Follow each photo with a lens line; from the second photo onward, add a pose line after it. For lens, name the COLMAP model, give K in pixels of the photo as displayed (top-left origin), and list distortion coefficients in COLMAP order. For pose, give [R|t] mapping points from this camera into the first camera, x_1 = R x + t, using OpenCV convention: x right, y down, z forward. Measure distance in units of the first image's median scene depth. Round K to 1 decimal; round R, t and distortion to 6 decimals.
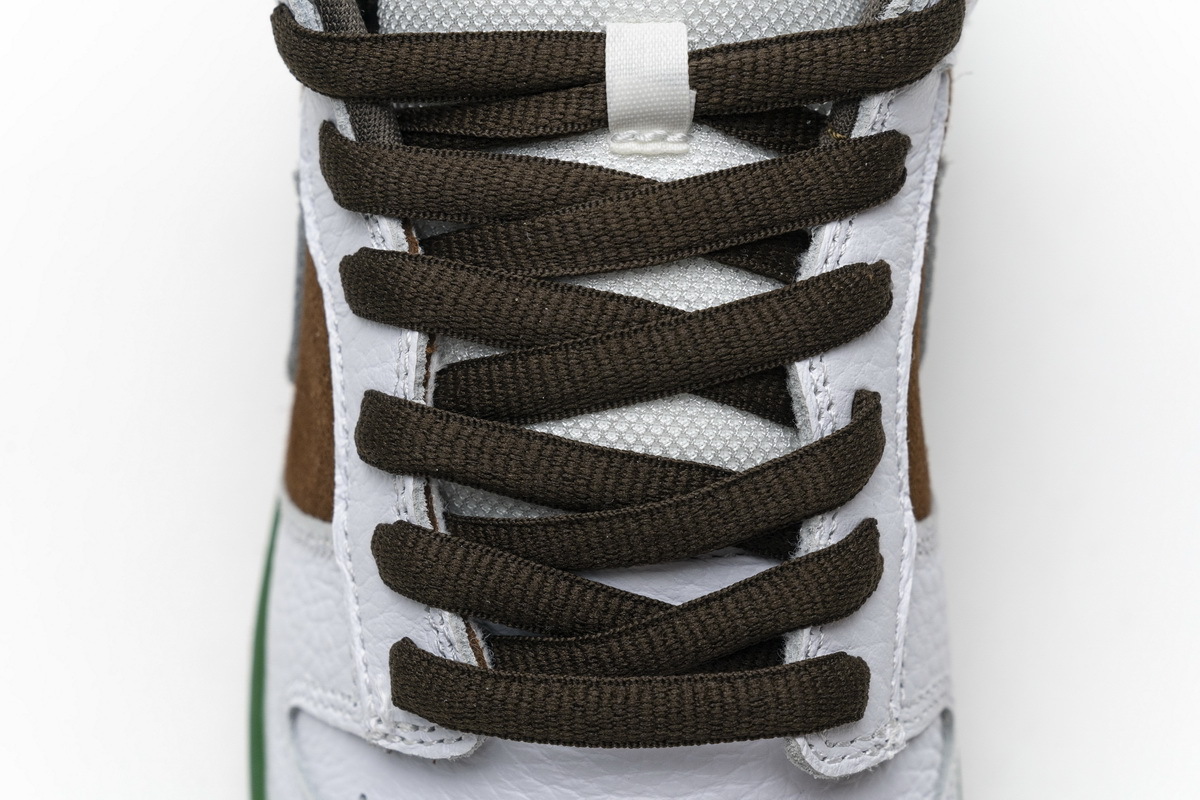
lens RADIAL K [[2426.5, 0, 594.2], [0, 2426.5, 399.9], [0, 0, 1]] dist [0.038525, 0.000000]
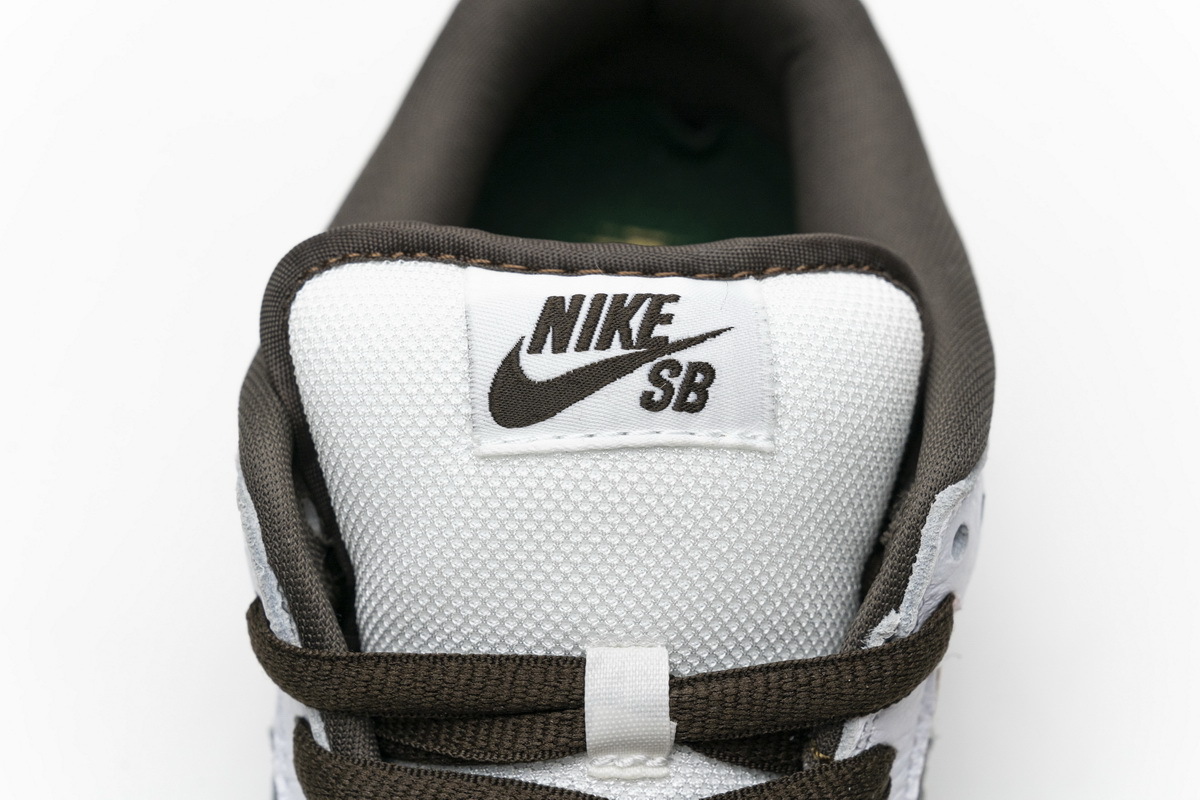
lens RADIAL K [[2426.5, 0, 605.8], [0, 2426.5, 400.3], [0, 0, 1]] dist [0.038525, 0.000000]
pose [[0.999825, 0.018418, -0.003237, 0.014048], [-0.018426, 0.999827, -0.002376, -0.251615], [0.003193, 0.002435, 0.999992, 0.018914]]
